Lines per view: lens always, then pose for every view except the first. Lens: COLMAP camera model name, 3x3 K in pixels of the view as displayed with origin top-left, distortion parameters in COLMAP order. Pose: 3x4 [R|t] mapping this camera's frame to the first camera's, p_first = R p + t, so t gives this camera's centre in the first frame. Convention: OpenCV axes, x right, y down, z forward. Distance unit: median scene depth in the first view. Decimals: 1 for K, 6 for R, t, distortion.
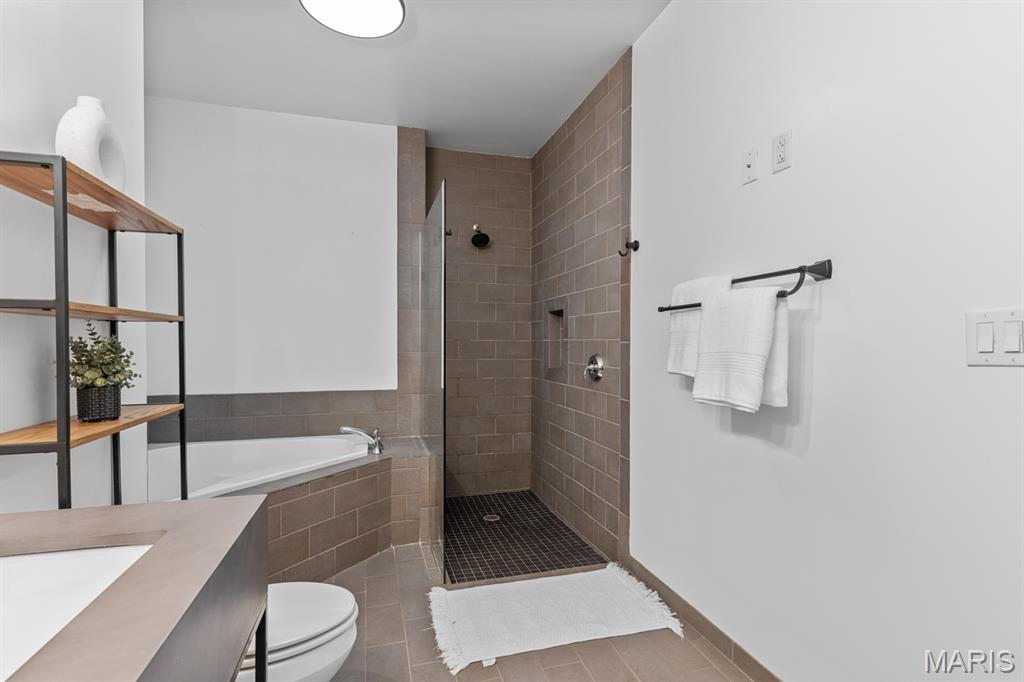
lens RADIAL K [[488.9, 0, 508.3], [0, 488.9, 341.5], [0, 0, 1]] dist [0.008626, 0.000255]
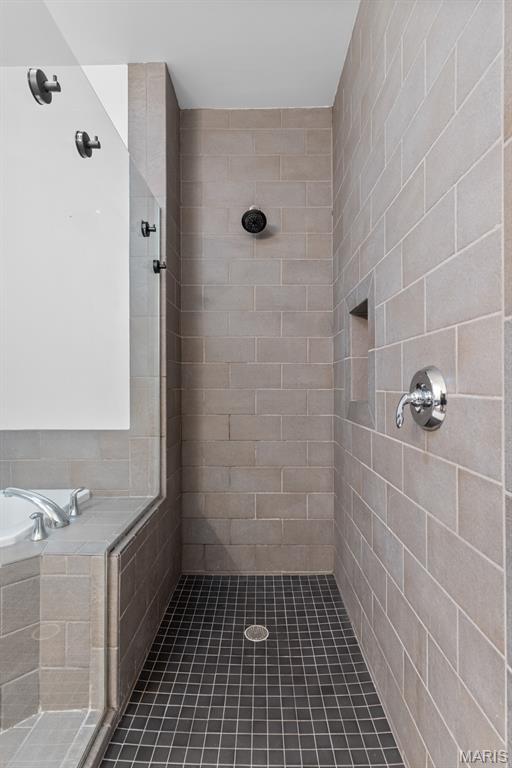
lens RADIAL K [[366.7, 0, 256.0], [0, 366.7, 384.0], [0, 0, 1]] dist [0.008626, 0.000255]
pose [[0.960041, -0.007838, -0.279750, 0.097620], [0.007941, 0.999968, -0.000767, 0.031198], [0.279747, -0.001485, 0.960073, 0.507963]]
